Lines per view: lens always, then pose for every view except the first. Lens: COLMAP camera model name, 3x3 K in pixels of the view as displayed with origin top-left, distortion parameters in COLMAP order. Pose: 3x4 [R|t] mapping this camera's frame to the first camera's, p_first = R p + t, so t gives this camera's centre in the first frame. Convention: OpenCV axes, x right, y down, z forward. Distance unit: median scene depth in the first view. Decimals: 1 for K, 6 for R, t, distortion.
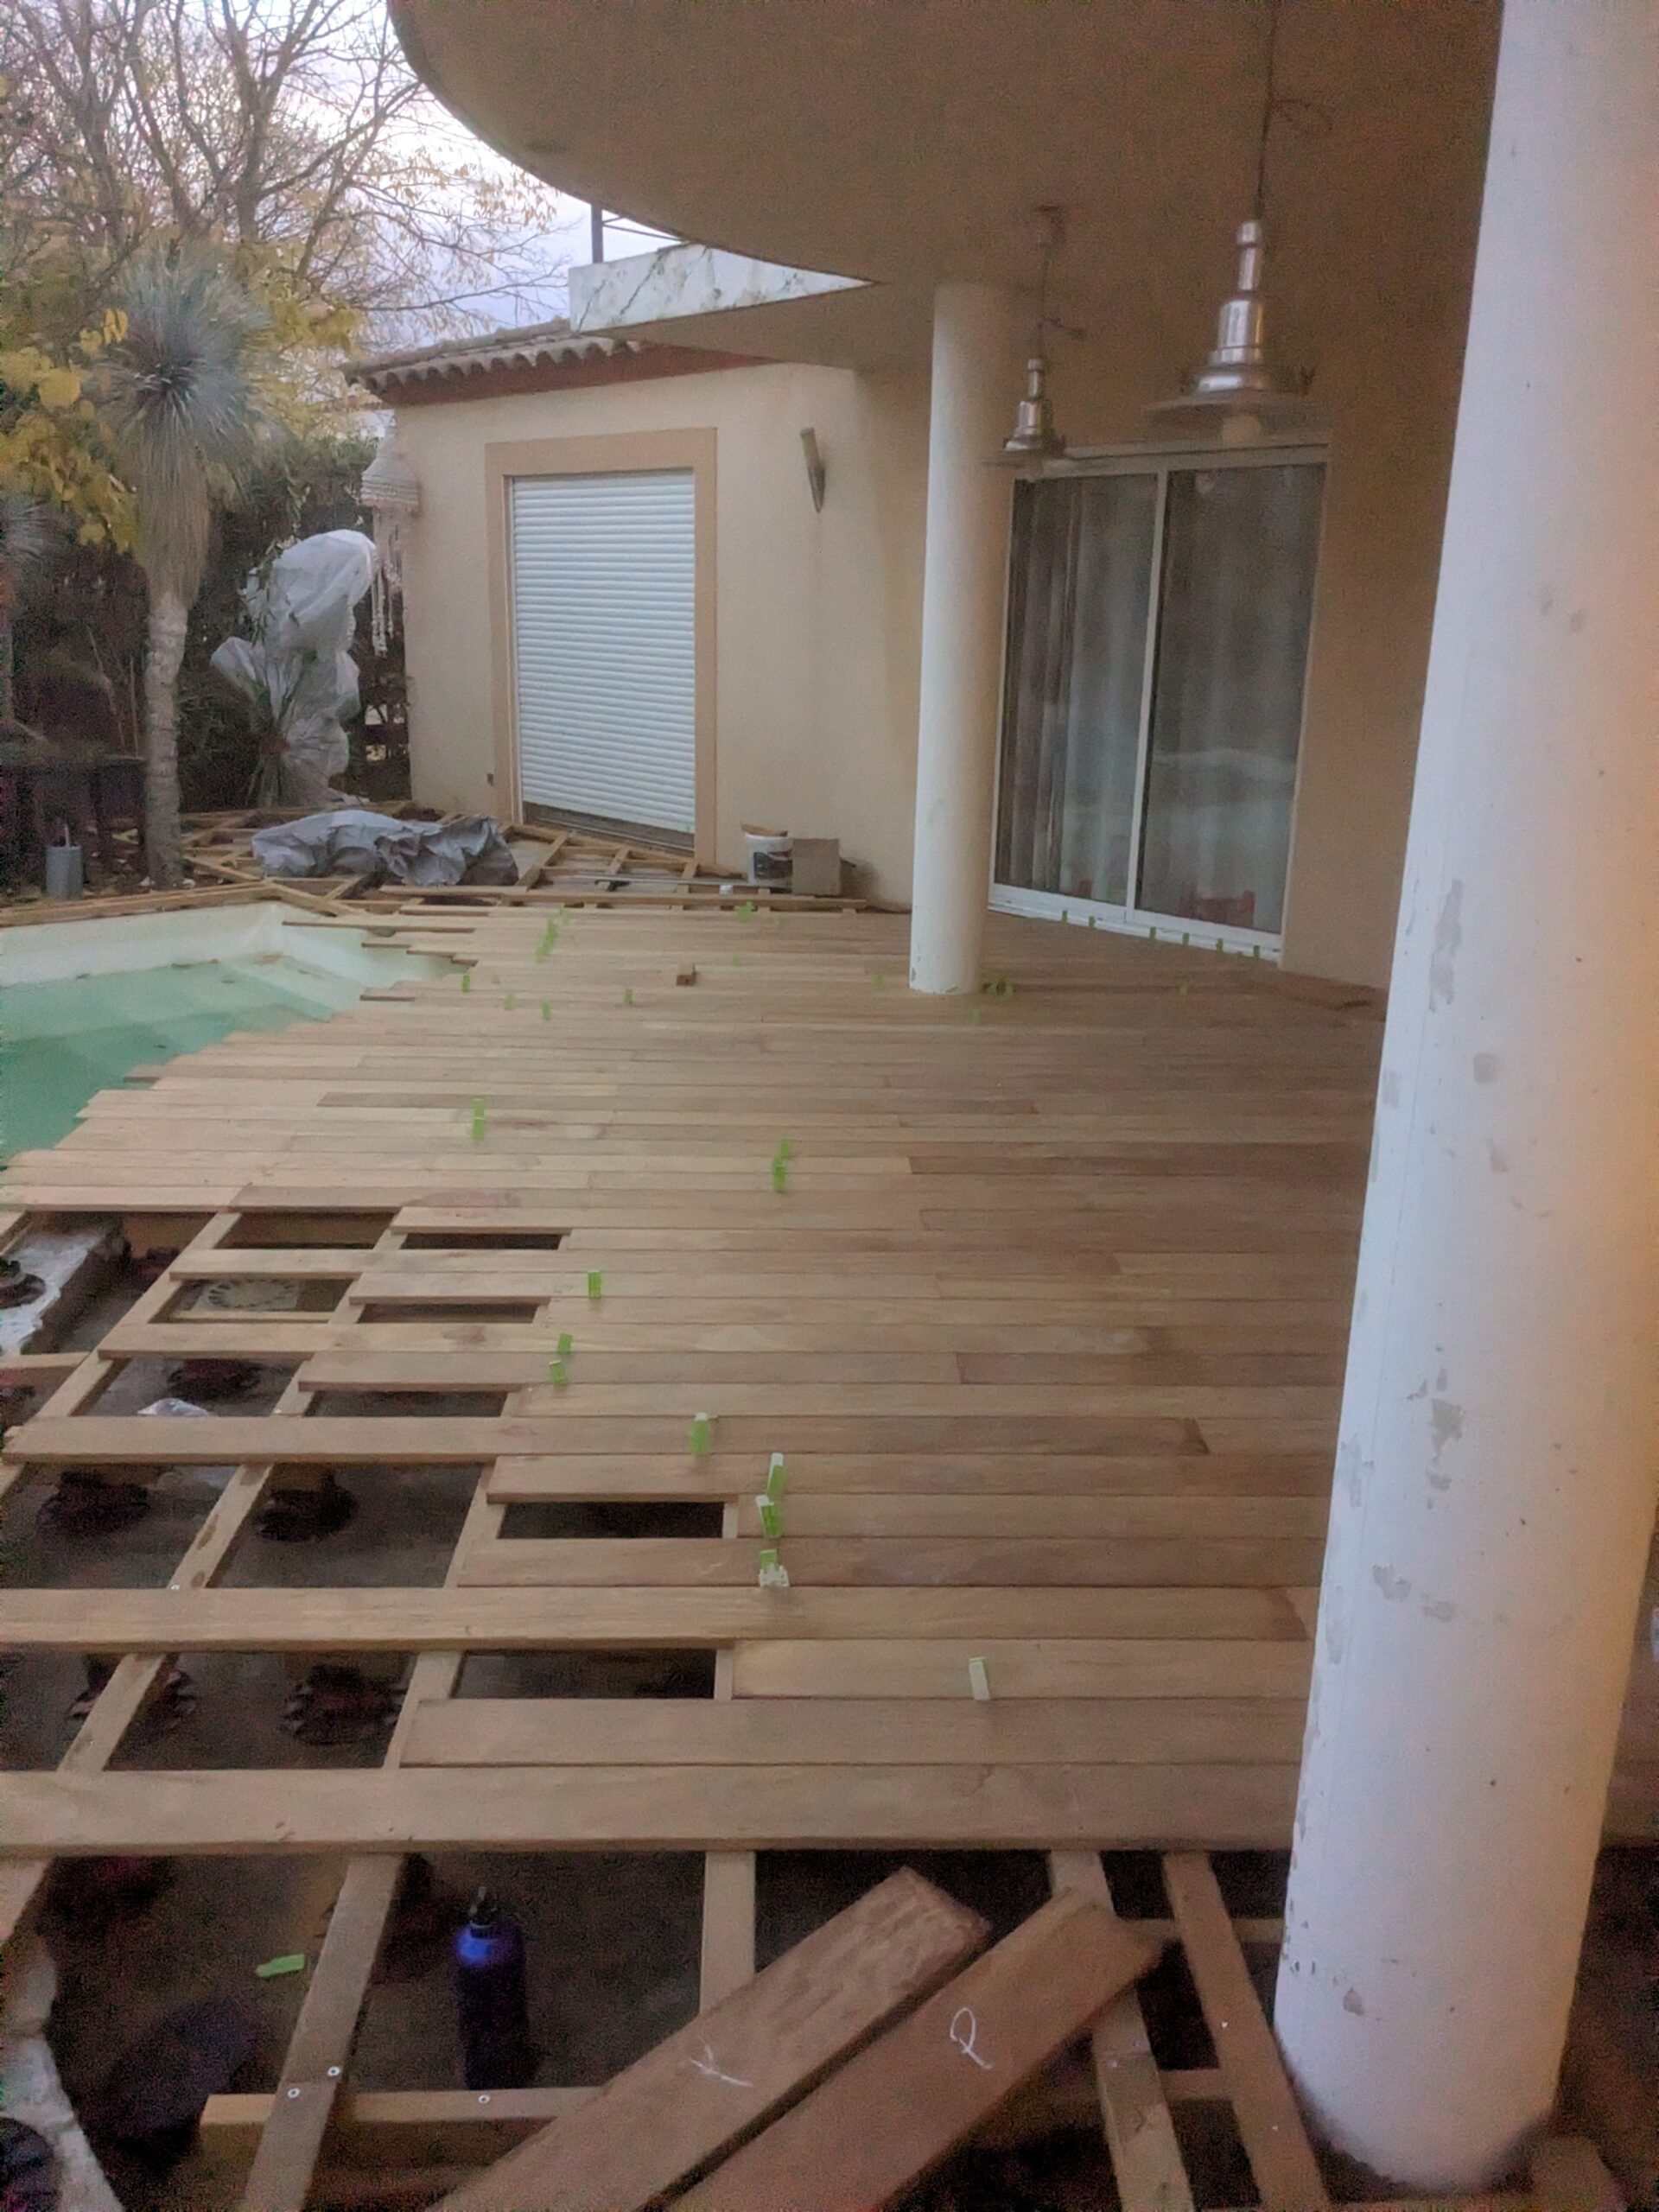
lens RADIAL K [[1759.2, 0, 840.2], [0, 1759.2, 1108.1], [0, 0, 1]] dist [-0.010581, -0.005663]
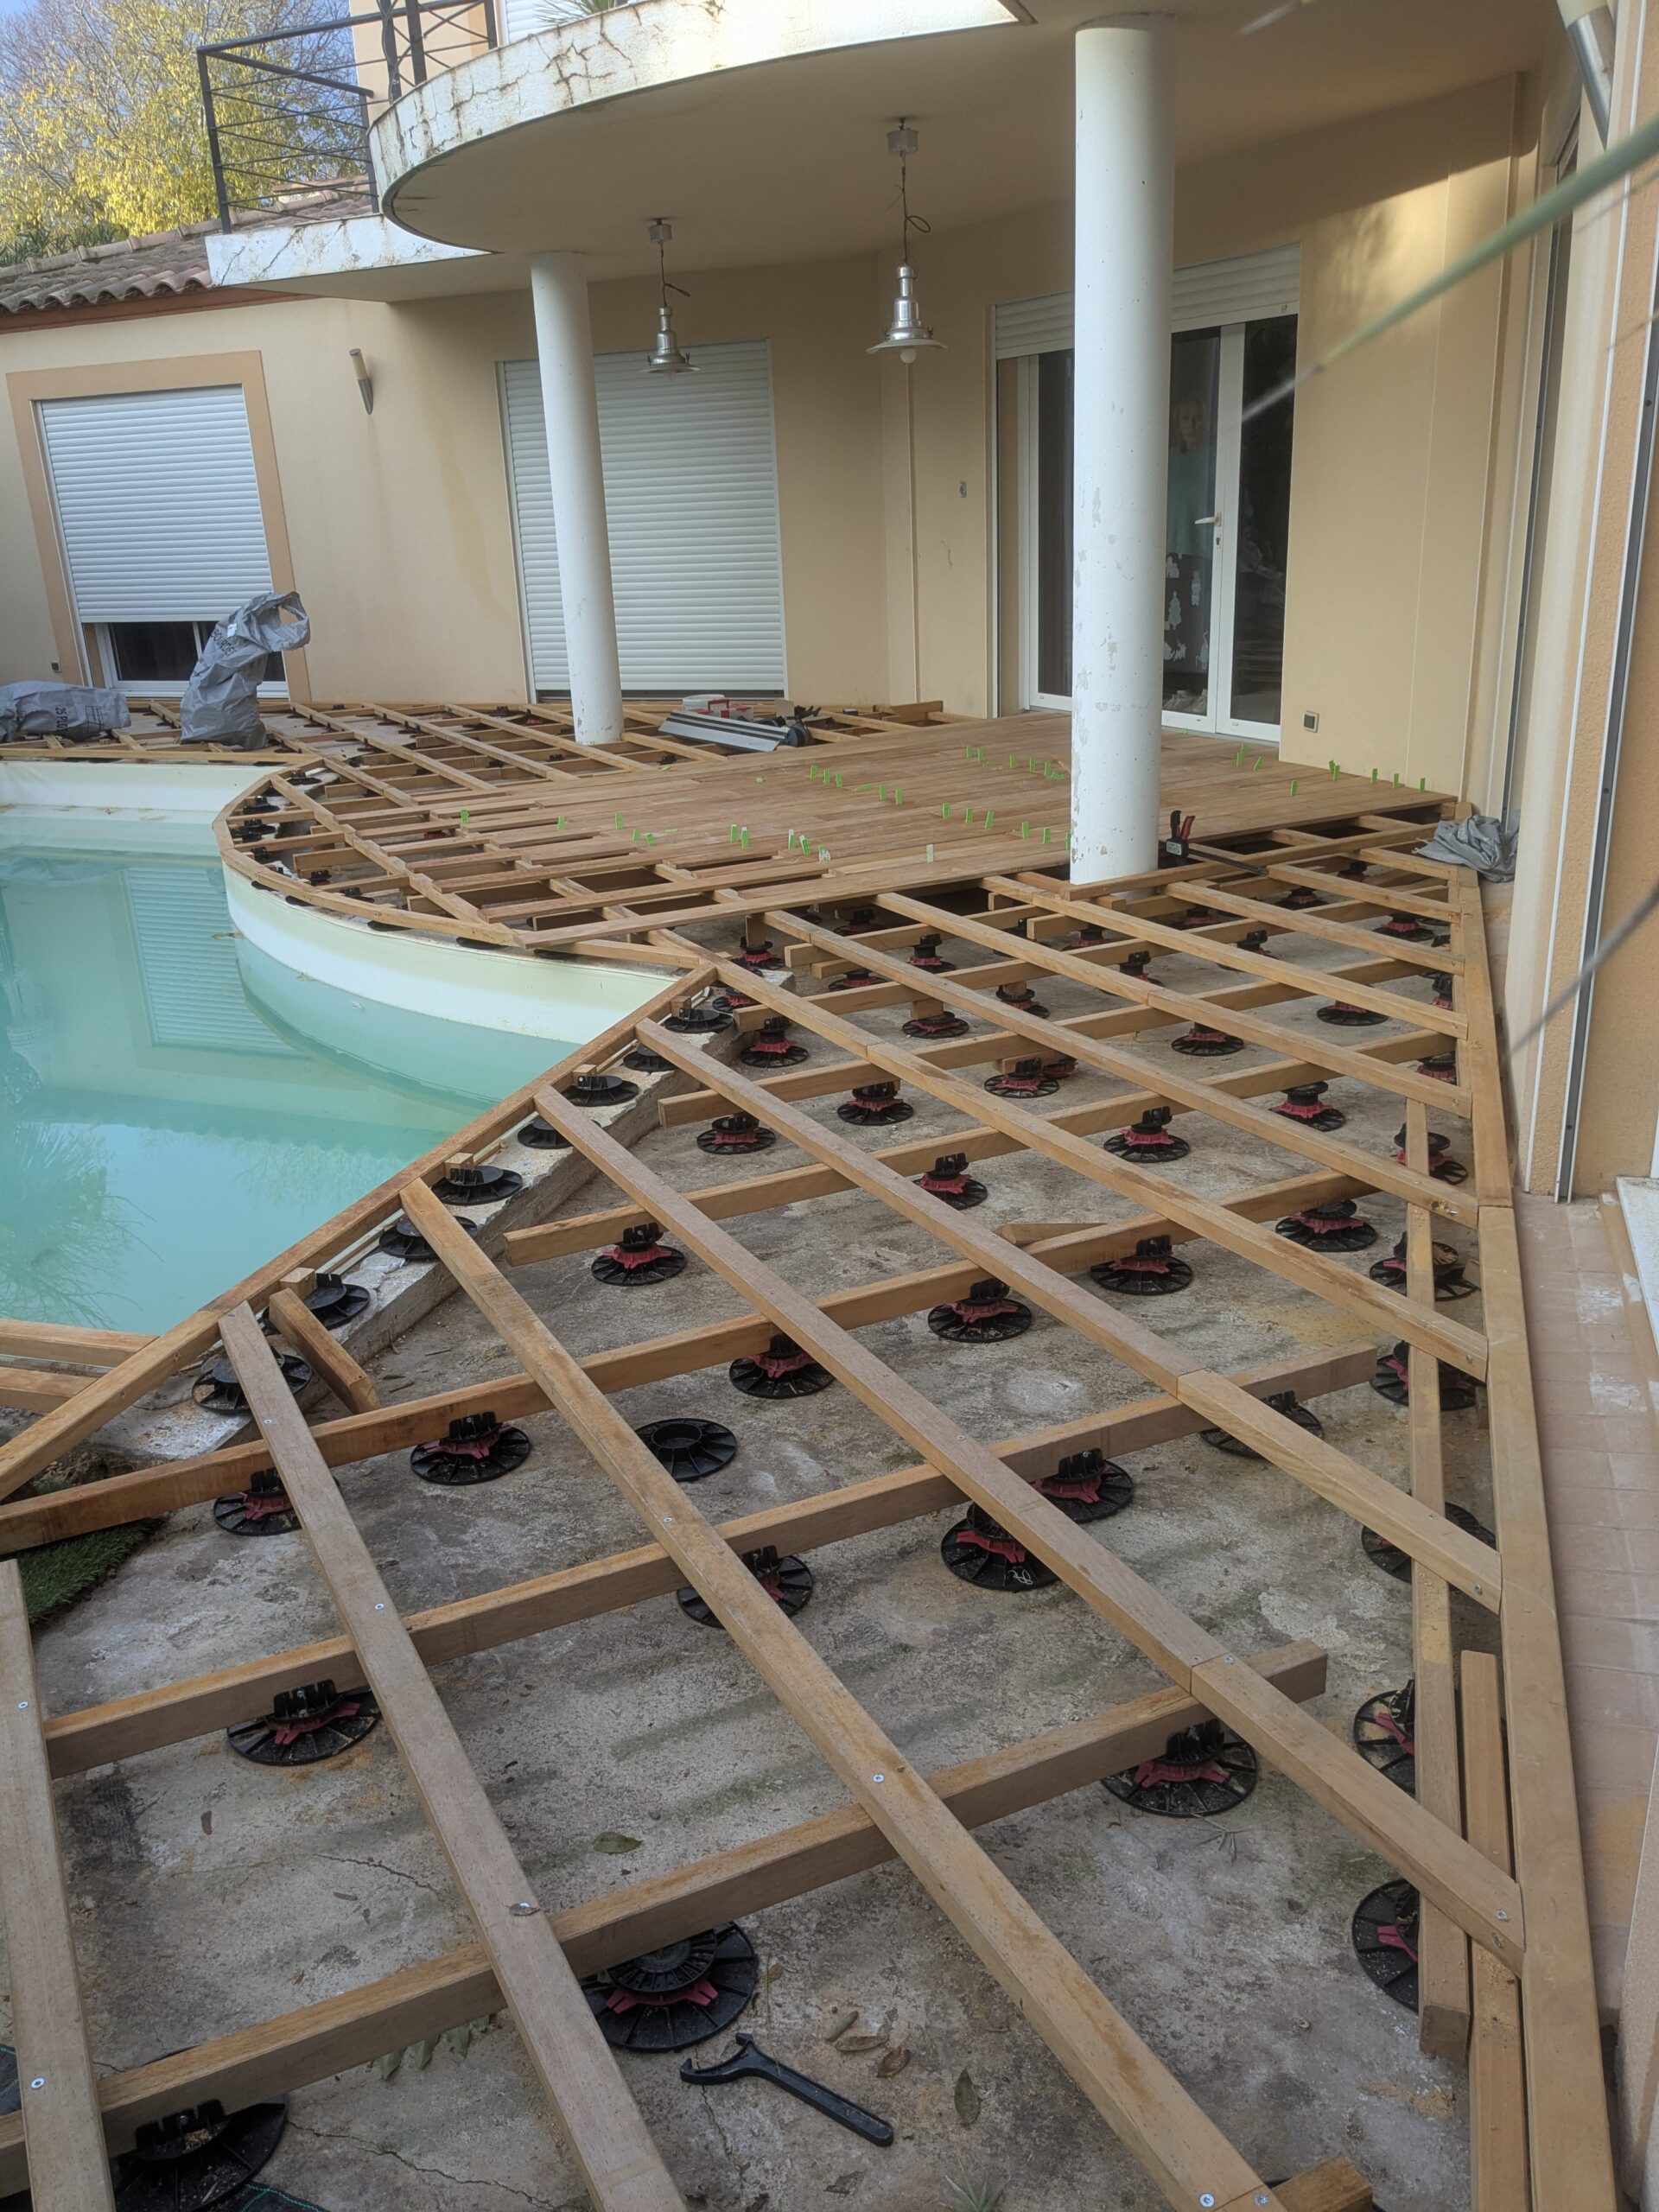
lens RADIAL K [[1759.2, 0, 822.7], [0, 1759.2, 1107.1], [0, 0, 1]] dist [-0.010581, -0.005663]
pose [[0.914779, -0.193815, 0.354422, -0.357355], [0.174368, 0.980888, 0.086344, 0.149902], [-0.364383, -0.017186, 0.931091, -0.461404]]
